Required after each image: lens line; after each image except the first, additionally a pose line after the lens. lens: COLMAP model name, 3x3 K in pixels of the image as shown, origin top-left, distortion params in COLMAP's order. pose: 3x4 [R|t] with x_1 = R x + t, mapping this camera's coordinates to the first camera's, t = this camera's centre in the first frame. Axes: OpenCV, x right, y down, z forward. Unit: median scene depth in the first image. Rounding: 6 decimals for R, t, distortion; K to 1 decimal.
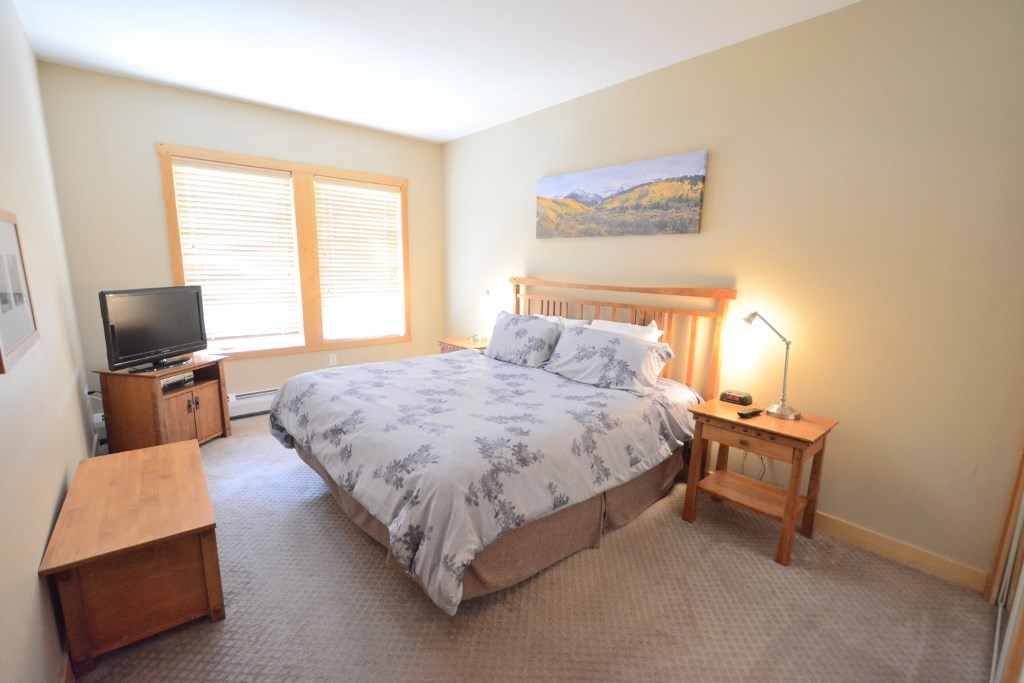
lens RADIAL K [[452.4, 0, 509.1], [0, 452.4, 350.7], [0, 0, 1]] dist [-0.002543, -0.000223]
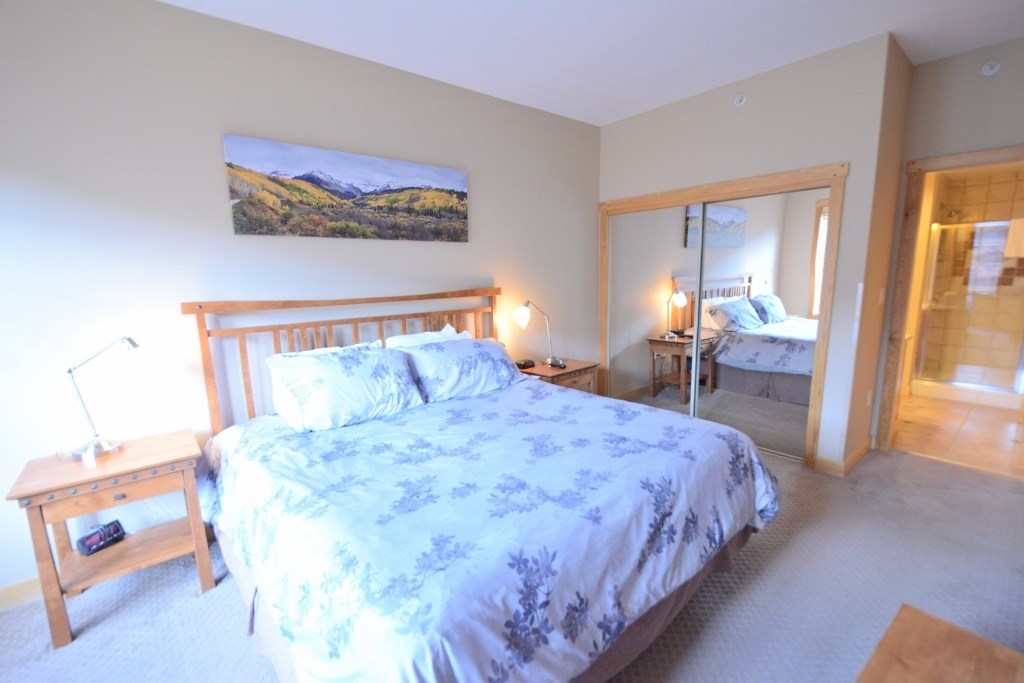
lens RADIAL K [[452.4, 0, 509.1], [0, 452.4, 350.7], [0, 0, 1]] dist [-0.002543, -0.000223]
pose [[-0.000941, -0.192398, 0.981316, -0.714811], [0.207142, 0.959995, 0.188417, -0.173364], [-0.978310, 0.203450, 0.038950, 0.831699]]
